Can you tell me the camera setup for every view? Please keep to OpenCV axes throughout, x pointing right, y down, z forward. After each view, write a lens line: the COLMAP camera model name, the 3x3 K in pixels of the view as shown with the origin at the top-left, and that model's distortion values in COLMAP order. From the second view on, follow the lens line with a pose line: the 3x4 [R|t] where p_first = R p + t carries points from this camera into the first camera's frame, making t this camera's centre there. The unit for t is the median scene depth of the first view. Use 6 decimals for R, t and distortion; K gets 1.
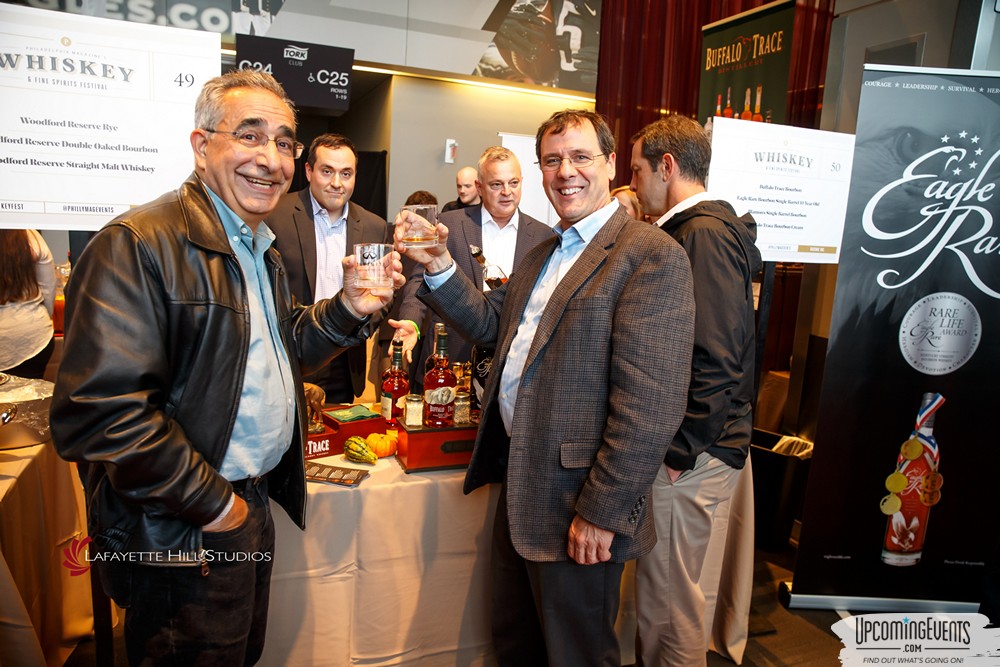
lens RADIAL K [[691.0, 0, 500.0], [0, 691.0, 333.5], [0, 0, 1]] dist [-0.111999, 0.084520]
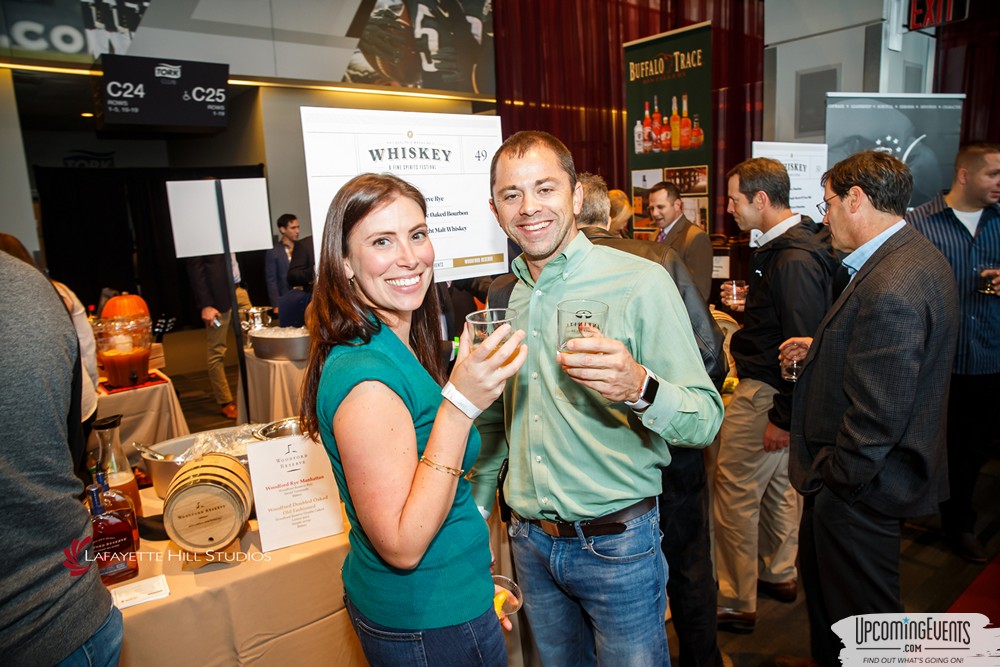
lens RADIAL K [[691.0, 0, 500.0], [0, 691.0, 333.5], [0, 0, 1]] dist [-0.111999, 0.084520]
pose [[0.954871, -0.146218, 0.258538, -0.148913], [0.140586, 0.989250, 0.040246, -0.017240], [-0.261643, -0.002083, 0.965162, -0.045404]]
